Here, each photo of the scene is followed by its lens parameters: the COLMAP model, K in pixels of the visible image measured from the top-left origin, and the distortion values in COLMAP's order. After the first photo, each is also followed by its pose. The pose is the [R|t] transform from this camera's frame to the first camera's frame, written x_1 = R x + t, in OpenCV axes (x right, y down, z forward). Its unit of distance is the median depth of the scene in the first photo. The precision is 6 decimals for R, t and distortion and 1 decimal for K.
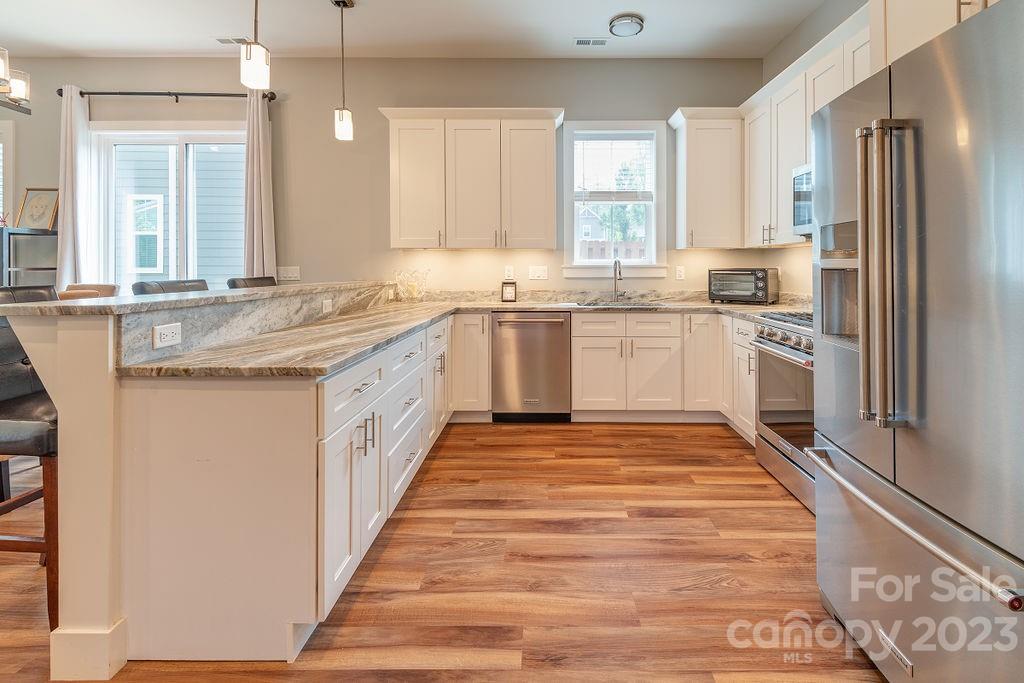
lens RADIAL K [[484.2, 0, 543.7], [0, 484.2, 272.1], [0, 0, 1]] dist [0.016269, -0.009722]
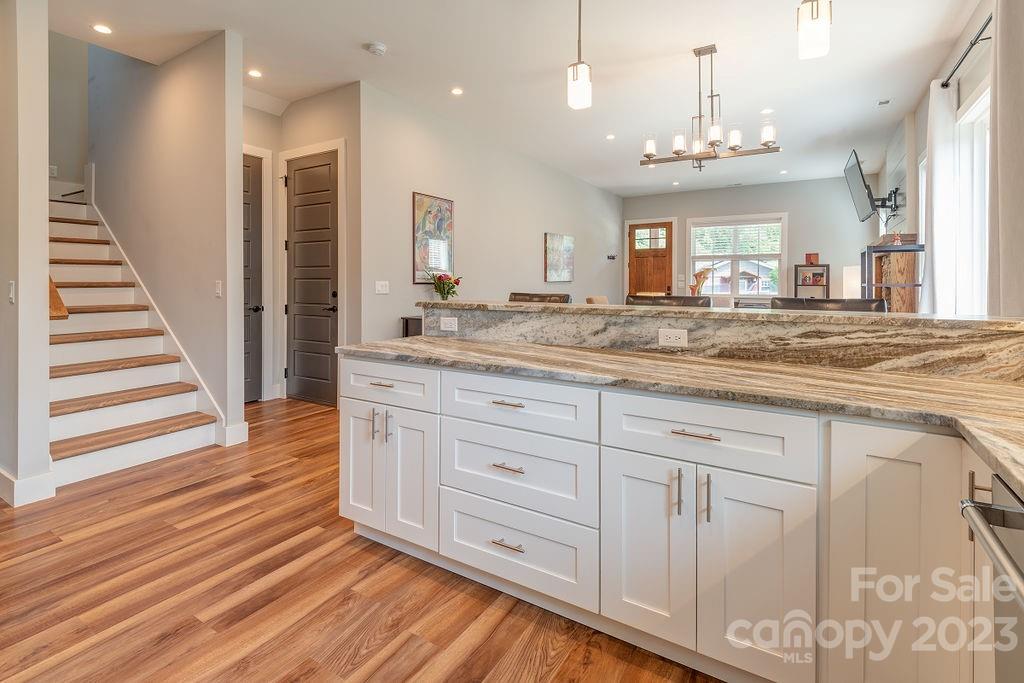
lens RADIAL K [[484.2, 0, 518.2], [0, 484.2, 286.9], [0, 0, 1]] dist [0.016269, -0.009722]
pose [[-0.522280, 0.008681, -0.852730, 0.275394], [-0.010572, 0.999805, 0.016654, -0.013868], [0.852709, 0.017714, -0.522086, 1.138717]]
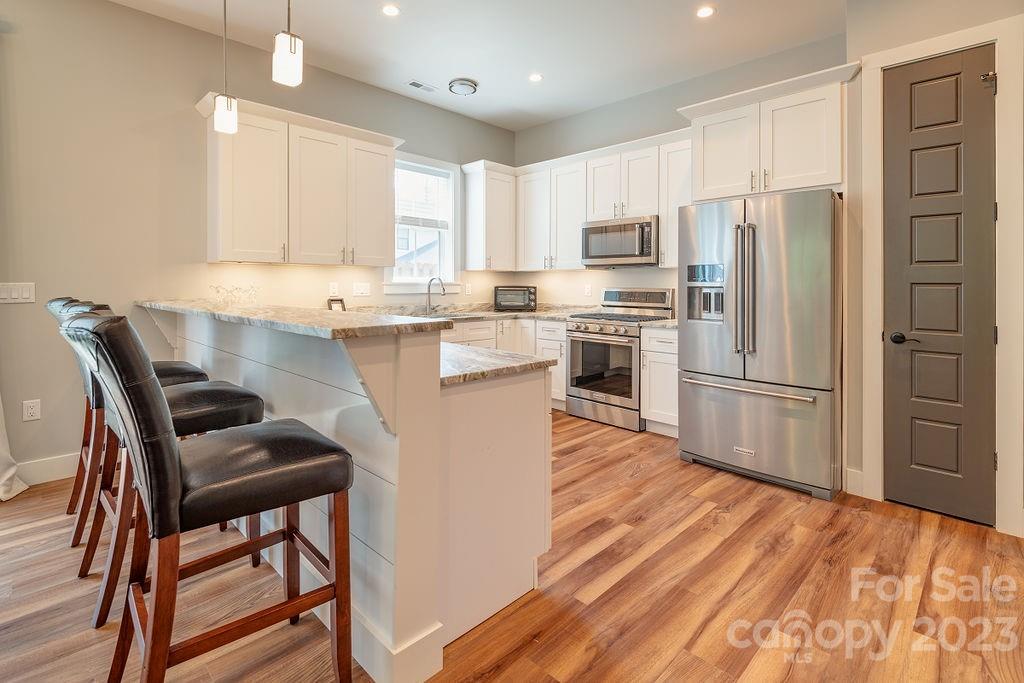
lens RADIAL K [[484.2, 0, 516.2], [0, 484.2, 286.2], [0, 0, 1]] dist [0.016269, -0.009722]
pose [[0.703162, 0.001438, 0.711029, -0.747866], [0.001342, 0.999993, -0.003350, -0.002553], [-0.711029, 0.003310, 0.703155, 0.058750]]
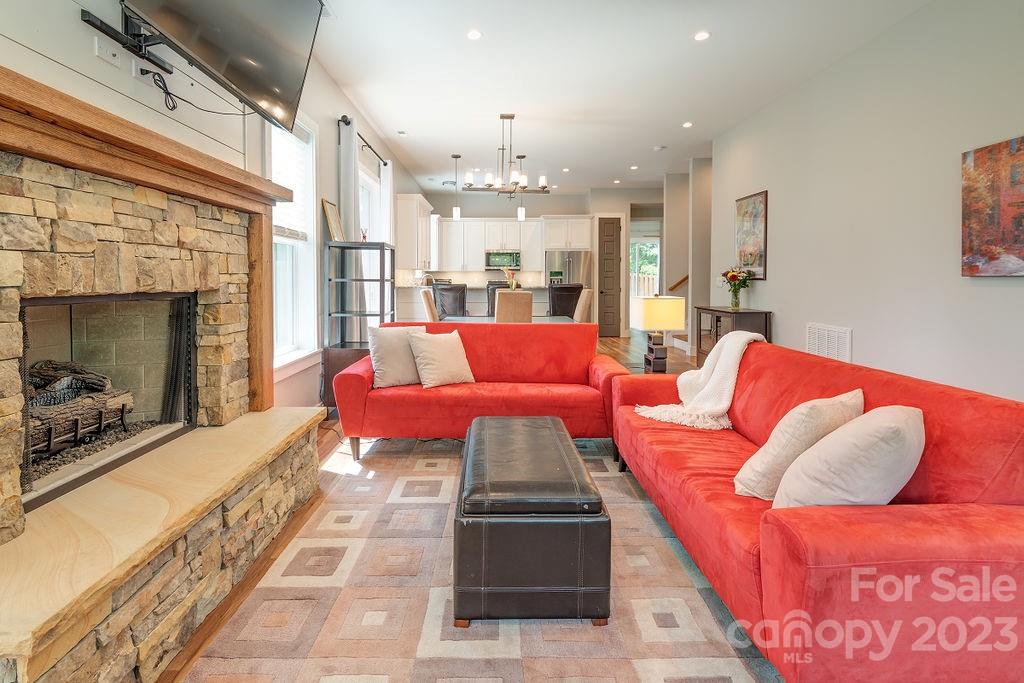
lens RADIAL K [[484.2, 0, 492.3], [0, 484.2, 283.8], [0, 0, 1]] dist [0.016269, -0.009722]
pose [[0.009101, -0.010809, 0.999900, -2.945851], [0.006925, 0.999918, 0.010746, -0.010220], [-0.999935, 0.006826, 0.009175, 0.933034]]
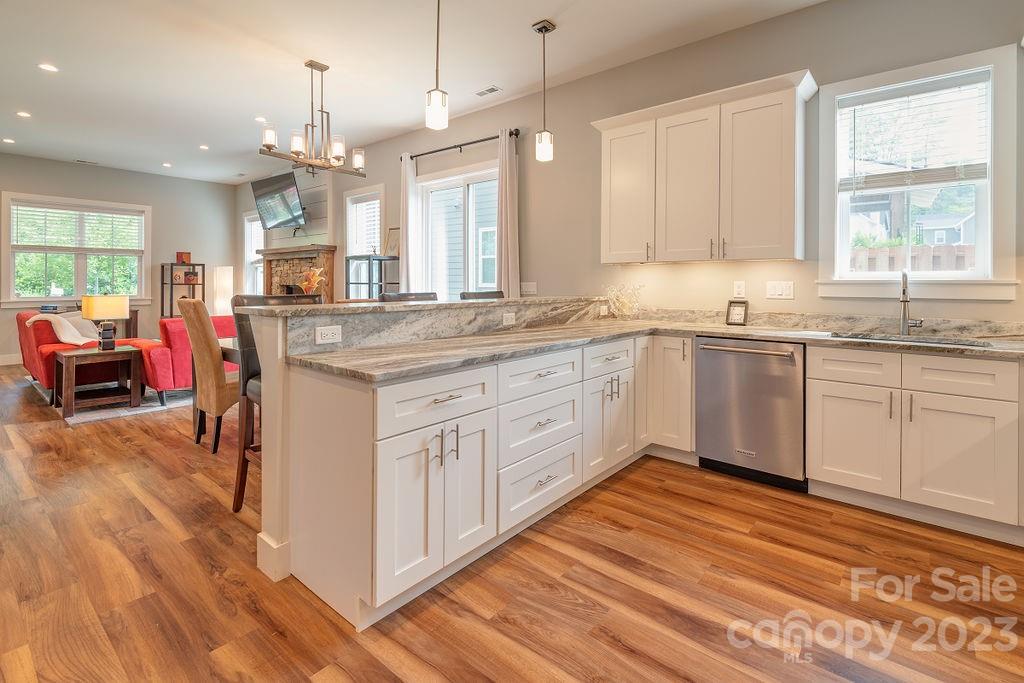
lens RADIAL K [[484.2, 0, 511.6], [0, 484.2, 288.2], [0, 0, 1]] dist [0.016269, -0.009722]
pose [[0.762790, 0.010029, -0.646568, 0.240301], [-0.009061, 0.999947, 0.004821, -0.002762], [0.646582, 0.002181, 0.762841, 0.183458]]
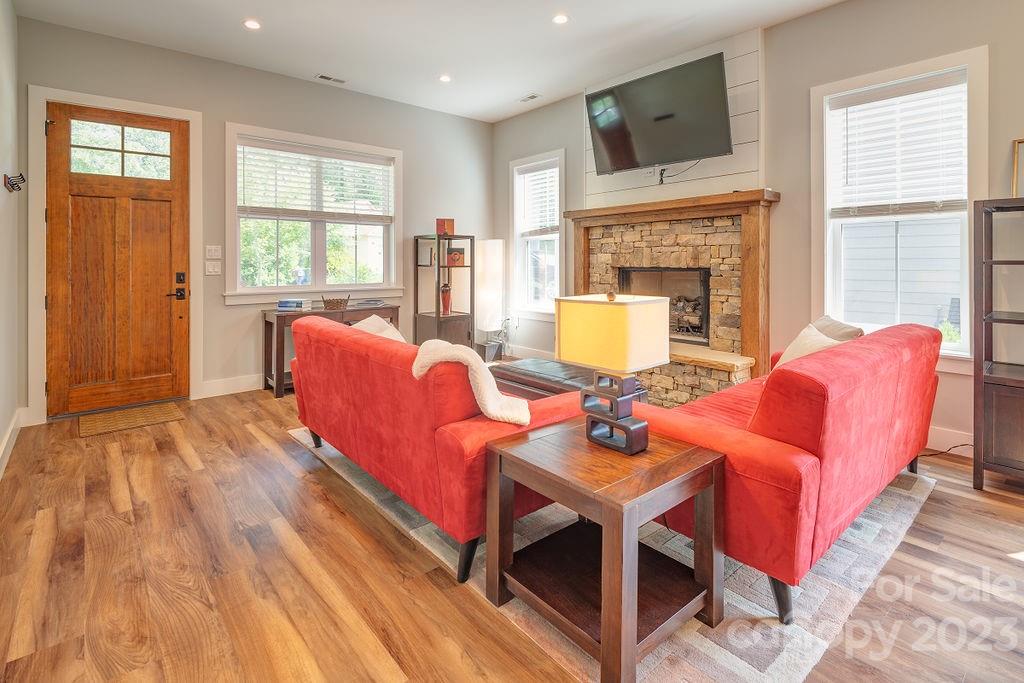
lens RADIAL K [[484.2, 0, 511.9], [0, 484.2, 268.7], [0, 0, 1]] dist [0.016269, -0.009722]
pose [[0.654370, 0.006770, -0.756144, -1.447540], [-0.002750, 0.999975, 0.006574, 0.001260], [0.756169, -0.002223, 0.654372, 0.068601]]
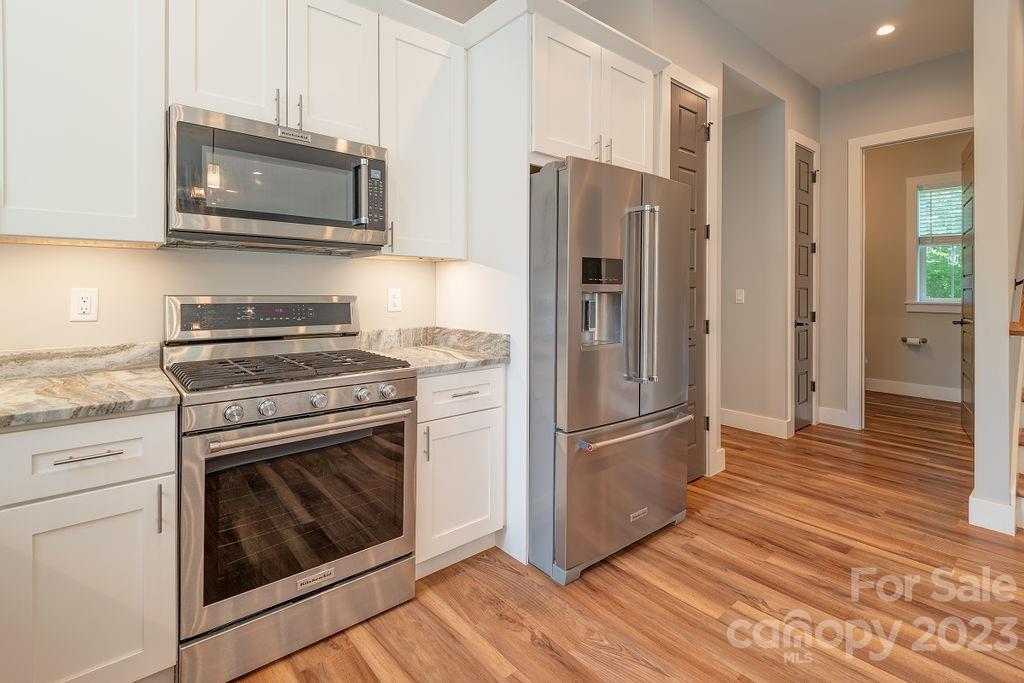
lens RADIAL K [[484.2, 0, 504.3], [0, 484.2, 289.0], [0, 0, 1]] dist [0.016269, -0.009722]
pose [[-0.648403, -0.008200, 0.761253, -0.119017], [0.002153, 0.999918, 0.012605, -0.017446], [-0.761294, 0.009812, -0.648332, 1.080559]]
